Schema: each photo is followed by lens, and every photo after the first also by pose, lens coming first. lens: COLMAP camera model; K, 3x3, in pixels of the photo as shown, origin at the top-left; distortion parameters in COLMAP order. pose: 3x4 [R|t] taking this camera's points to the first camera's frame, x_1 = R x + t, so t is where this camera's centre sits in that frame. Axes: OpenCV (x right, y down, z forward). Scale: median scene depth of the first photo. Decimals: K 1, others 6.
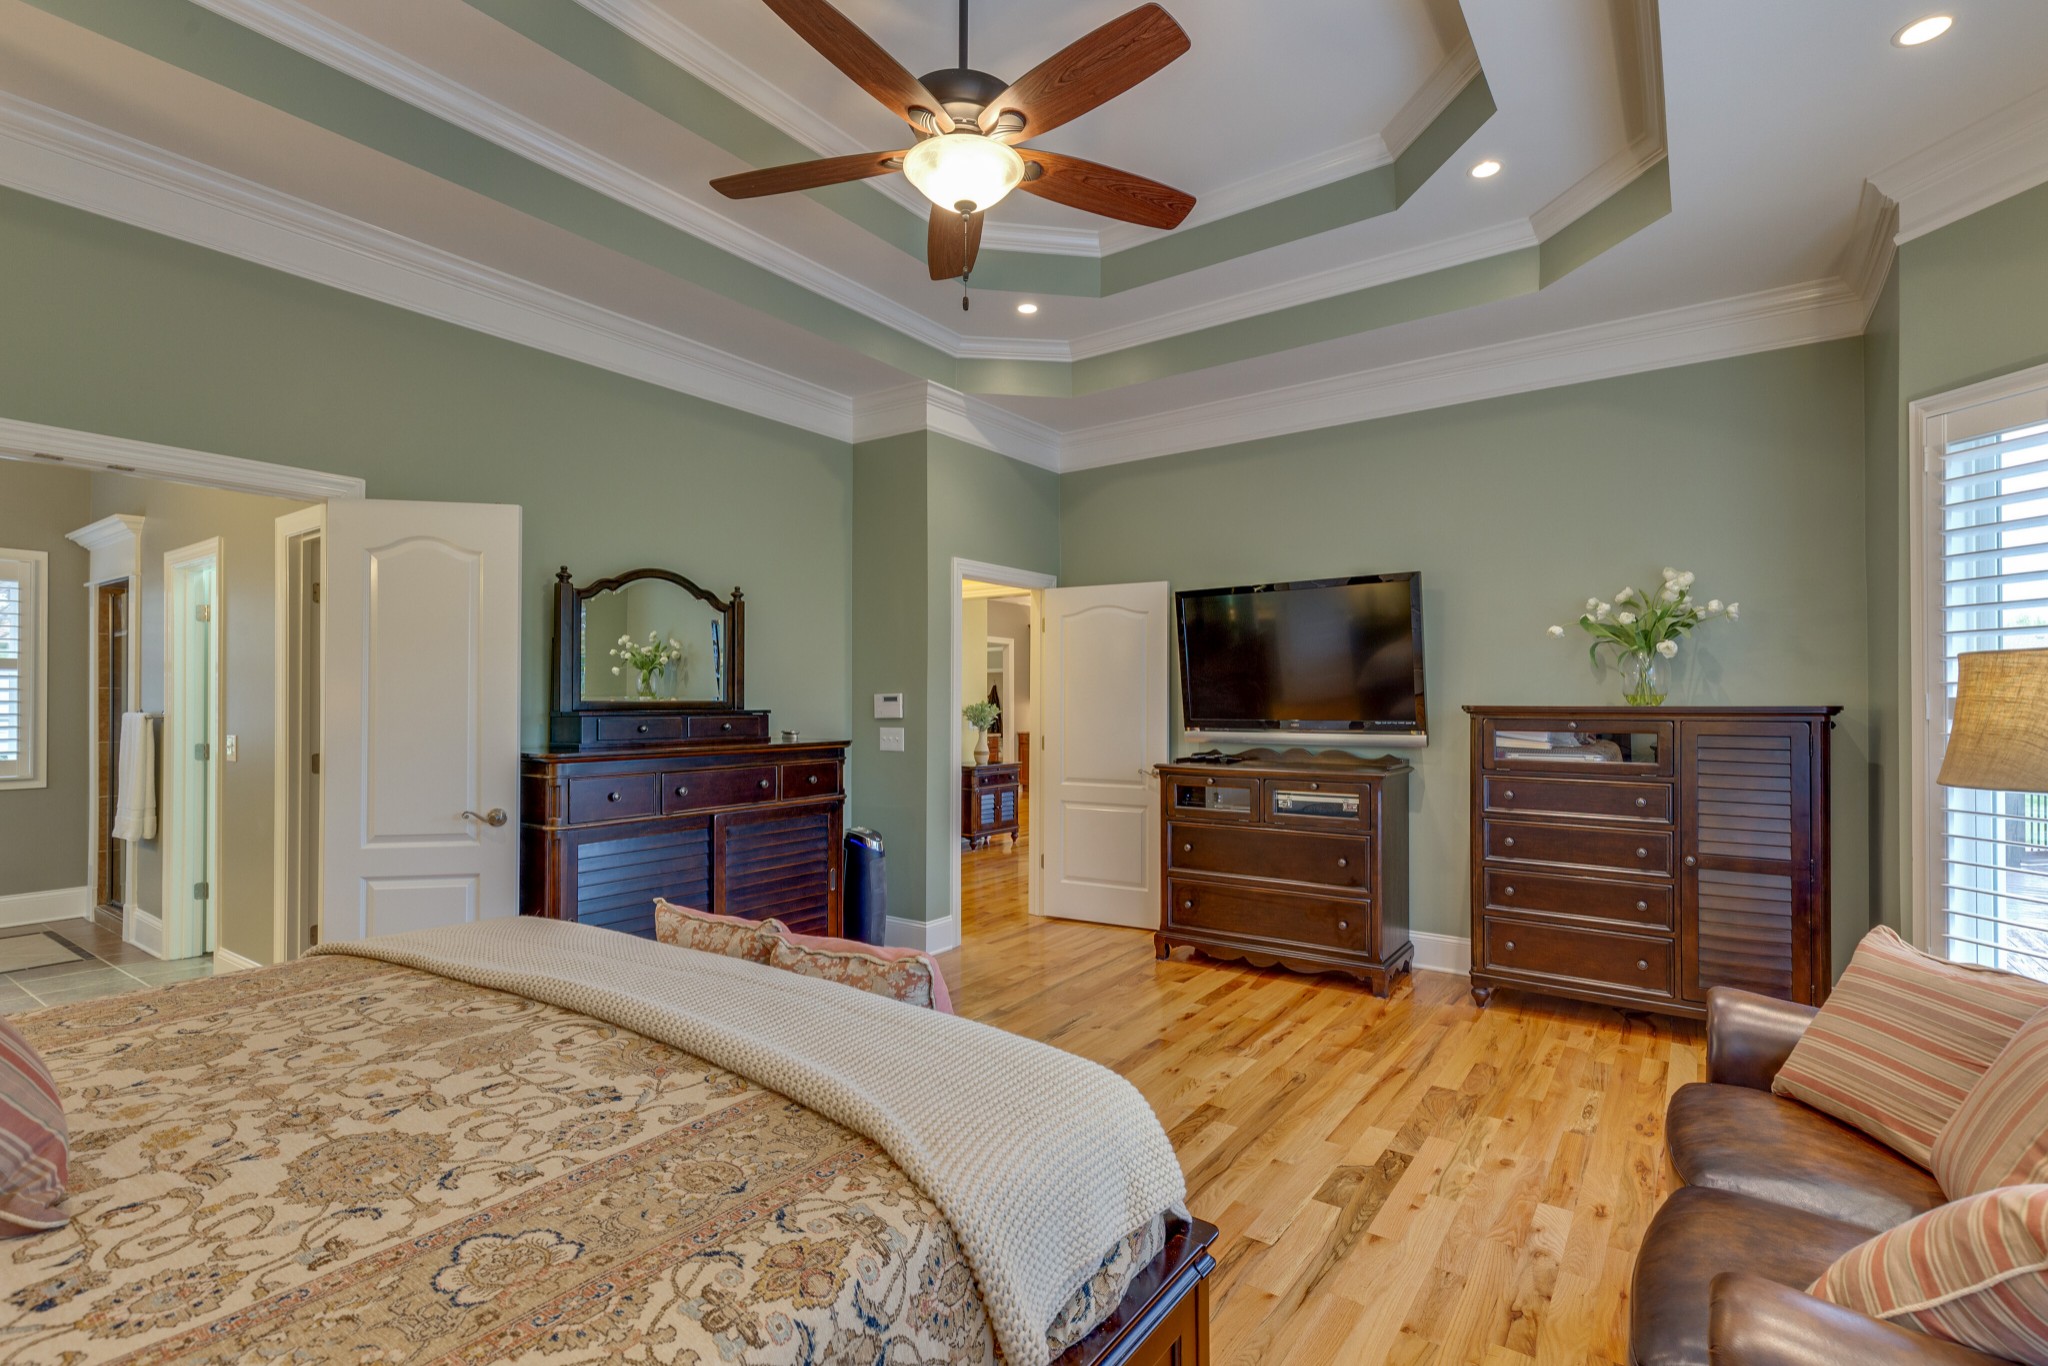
lens RADIAL K [[936.8, 0, 1028.5], [0, 936.8, 689.4], [0, 0, 1]] dist [0.009914, -0.000110]
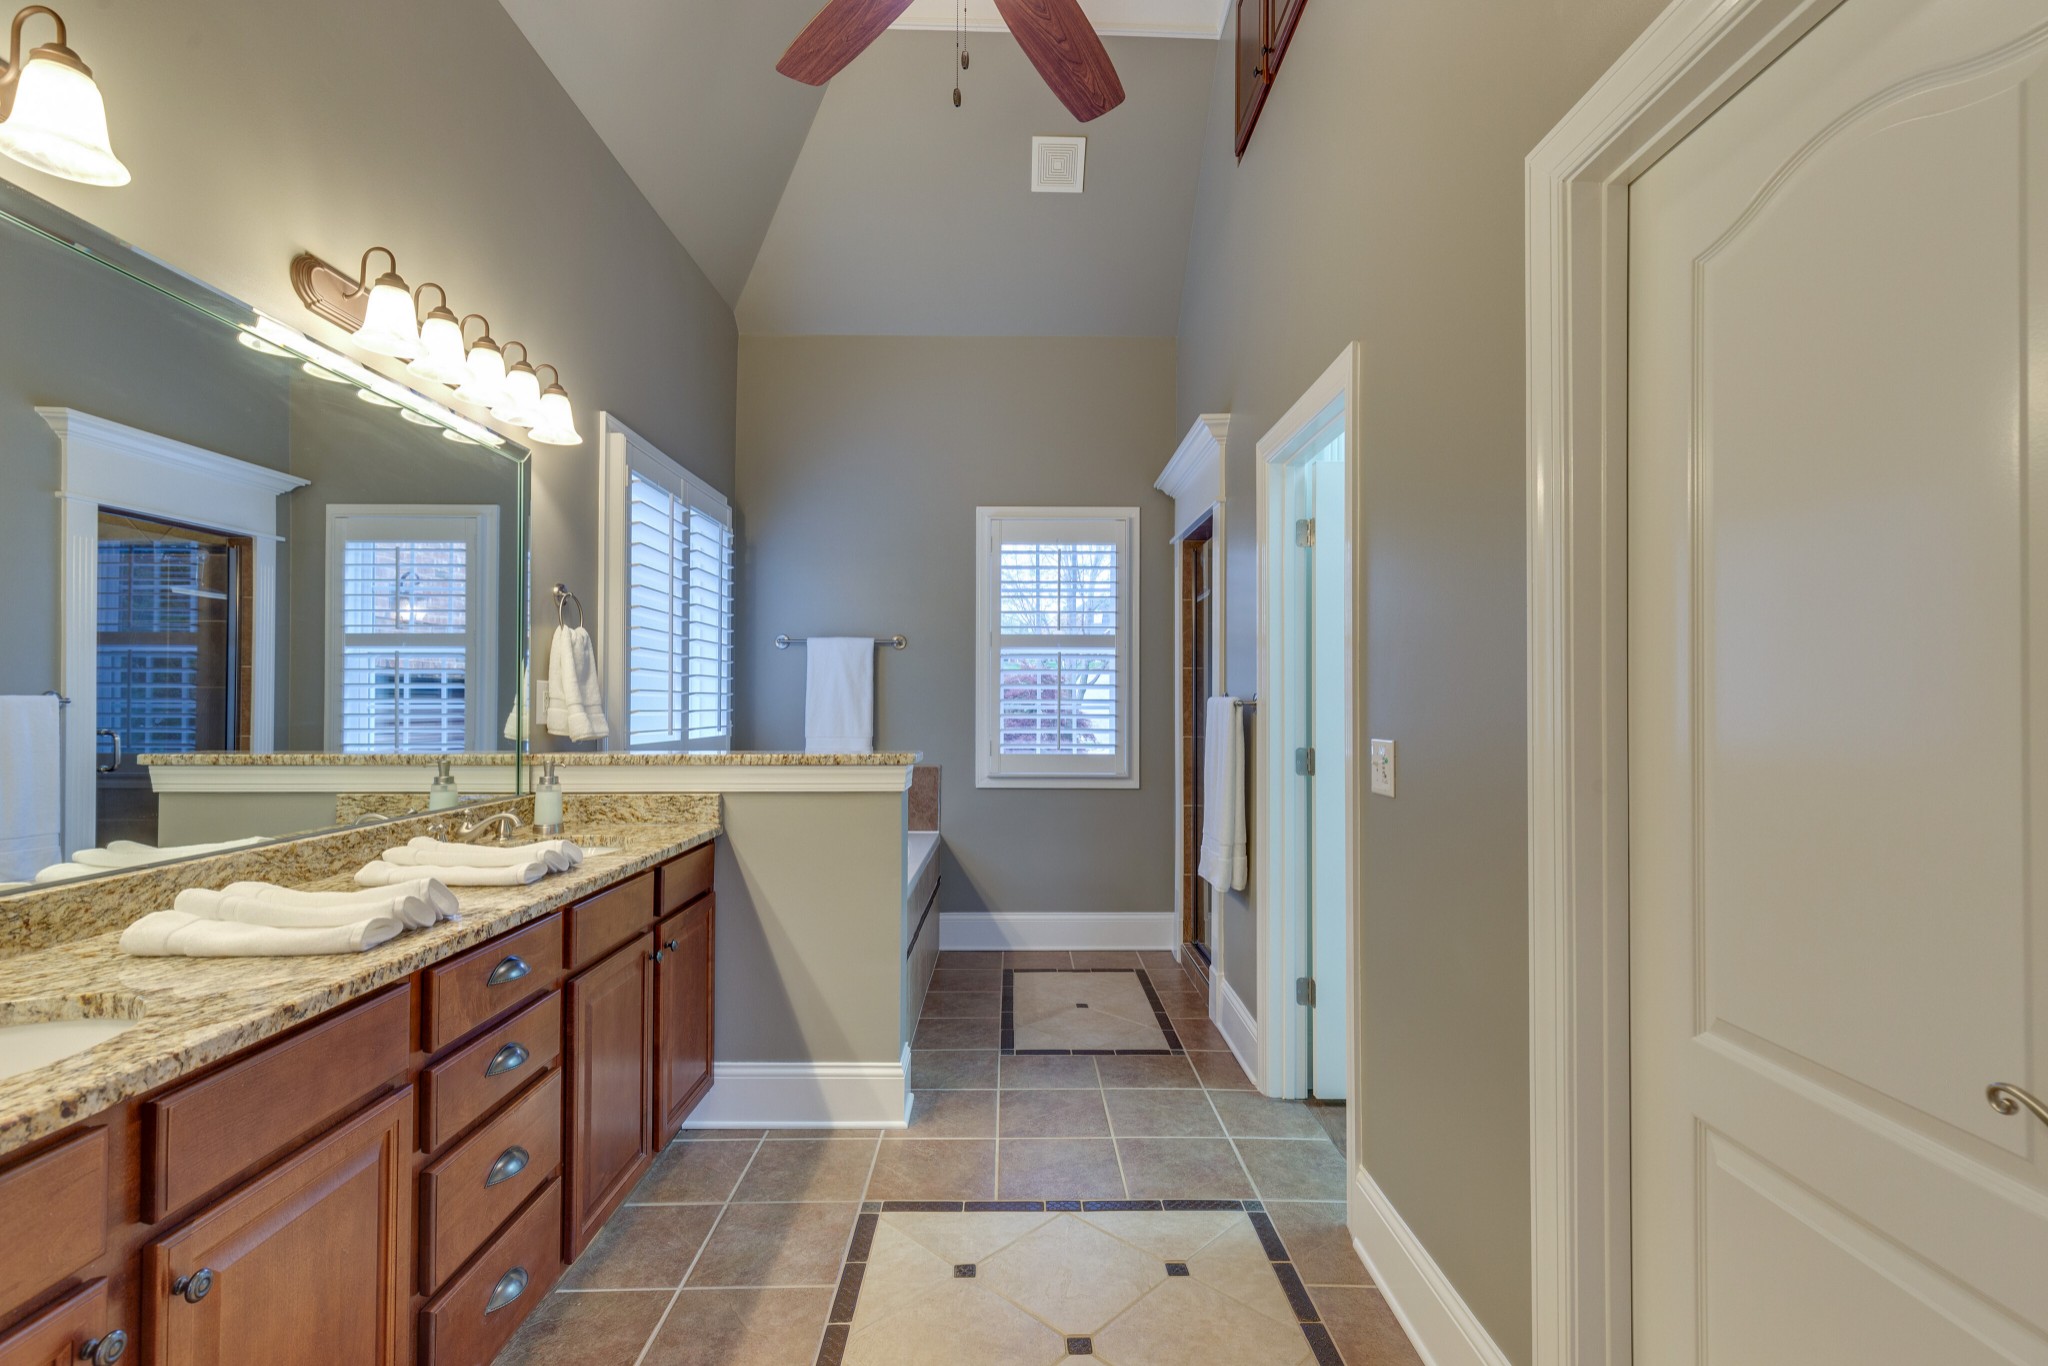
lens RADIAL K [[936.8, 0, 1025.9], [0, 936.8, 689.2], [0, 0, 1]] dist [0.009914, -0.000110]
pose [[0.587285, -0.004596, -0.809367, -0.467722], [0.003343, 0.999989, -0.003253, 0.020059], [0.809373, -0.000795, 0.587294, 0.475611]]
